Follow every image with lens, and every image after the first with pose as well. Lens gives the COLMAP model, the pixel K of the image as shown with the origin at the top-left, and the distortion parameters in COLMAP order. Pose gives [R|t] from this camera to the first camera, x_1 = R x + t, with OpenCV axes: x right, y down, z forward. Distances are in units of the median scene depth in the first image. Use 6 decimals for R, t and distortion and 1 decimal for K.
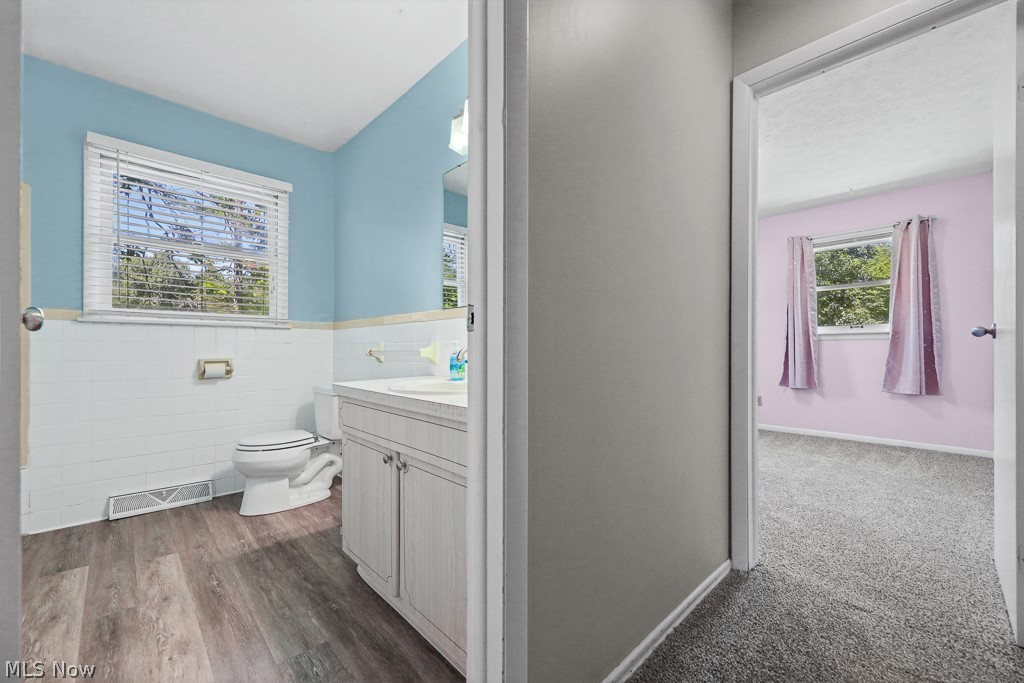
lens RADIAL K [[418.8, 0, 506.9], [0, 418.8, 345.3], [0, 0, 1]] dist [0.001160, 0.000135]
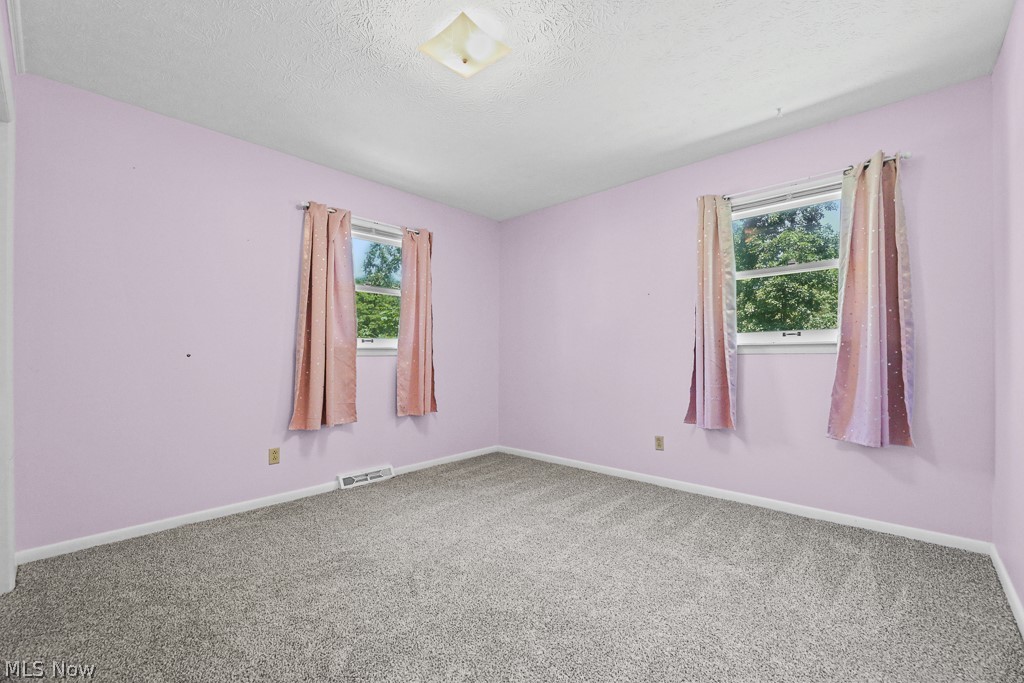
lens RADIAL K [[438.4, 0, 515.3], [0, 438.4, 355.3], [0, 0, 1]] dist [-0.009548, -0.000020]
pose [[0.997285, -0.004348, 0.073513, 0.382365], [0.003525, 0.999930, 0.011321, -0.021583], [-0.073557, -0.011031, 0.997230, 0.383207]]
